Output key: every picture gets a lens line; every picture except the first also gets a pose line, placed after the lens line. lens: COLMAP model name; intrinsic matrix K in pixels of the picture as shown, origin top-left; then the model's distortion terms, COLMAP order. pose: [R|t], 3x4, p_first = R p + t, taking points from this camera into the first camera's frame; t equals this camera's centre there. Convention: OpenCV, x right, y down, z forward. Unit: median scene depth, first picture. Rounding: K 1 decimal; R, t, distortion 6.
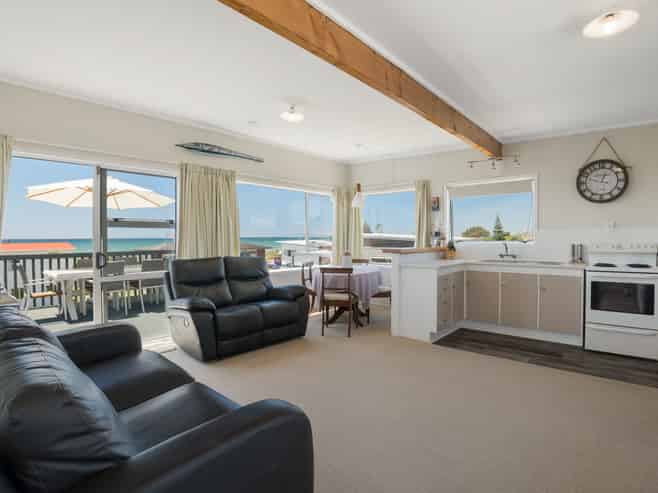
lens RADIAL K [[345.3, 0, 329.0], [0, 345.3, 246.5], [0, 0, 1]] dist [-0.001111, -0.000436]
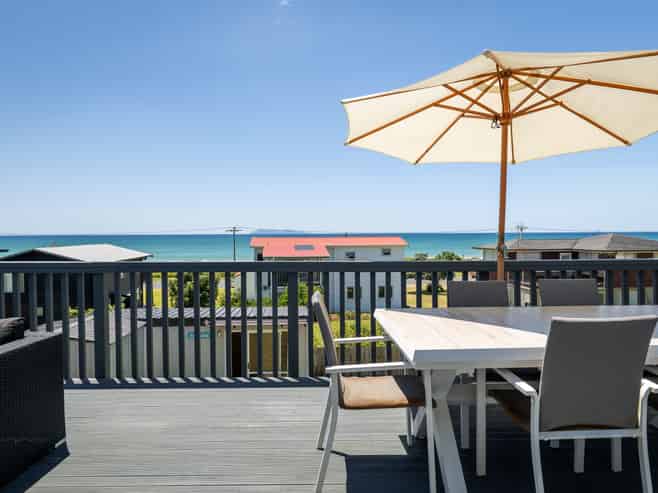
lens RADIAL K [[402.1, 0, 329.0], [0, 402.1, 246.5], [0, 0, 1]] dist [-0.001289, -0.000432]
pose [[0.691489, 0.019046, -0.722136, -0.501363], [-0.013681, 0.999818, 0.013270, -0.000777], [0.722257, 0.000703, 0.691624, 0.604846]]
